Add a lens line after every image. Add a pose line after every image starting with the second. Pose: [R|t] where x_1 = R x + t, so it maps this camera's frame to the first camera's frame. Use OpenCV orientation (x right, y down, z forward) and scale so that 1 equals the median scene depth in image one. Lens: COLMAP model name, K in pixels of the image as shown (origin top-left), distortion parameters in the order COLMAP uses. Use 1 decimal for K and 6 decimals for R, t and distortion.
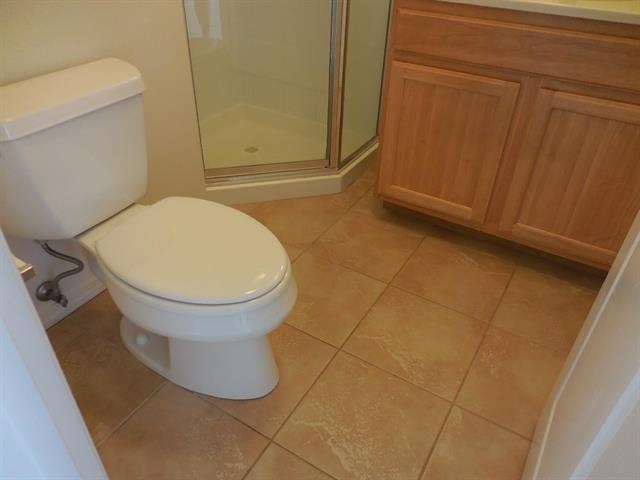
lens RADIAL K [[483.5, 0, 311.6], [0, 483.5, 240.0], [0, 0, 1]] dist [0.004837, 0.003041]
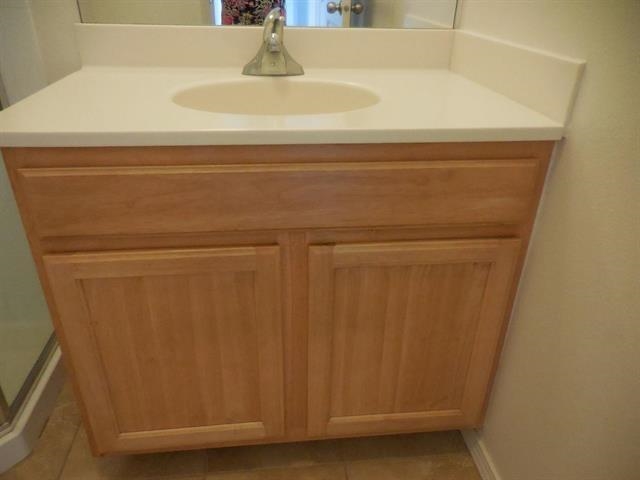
lens RADIAL K [[483.5, 0, 311.6], [0, 483.5, 240.0], [0, 0, 1]] dist [0.004837, 0.003041]
pose [[0.784915, -0.300256, 0.541991, 0.117948], [0.362759, 0.931838, -0.009124, -0.279535], [-0.502308, 0.203774, 0.840335, 0.412983]]
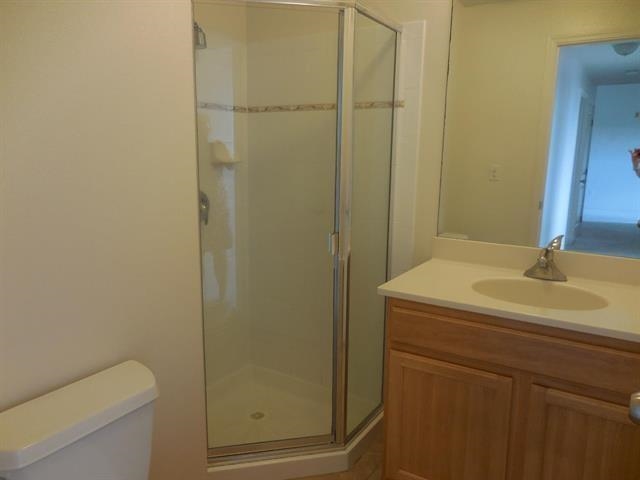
lens RADIAL K [[483.5, 0, 311.6], [0, 483.5, 240.0], [0, 0, 1]] dist [0.004837, 0.003041]
pose [[0.999832, -0.011420, -0.014320, 0.010152], [0.004105, 0.901653, -0.432441, -0.126910], [0.017850, 0.432310, 0.901548, -0.083362]]
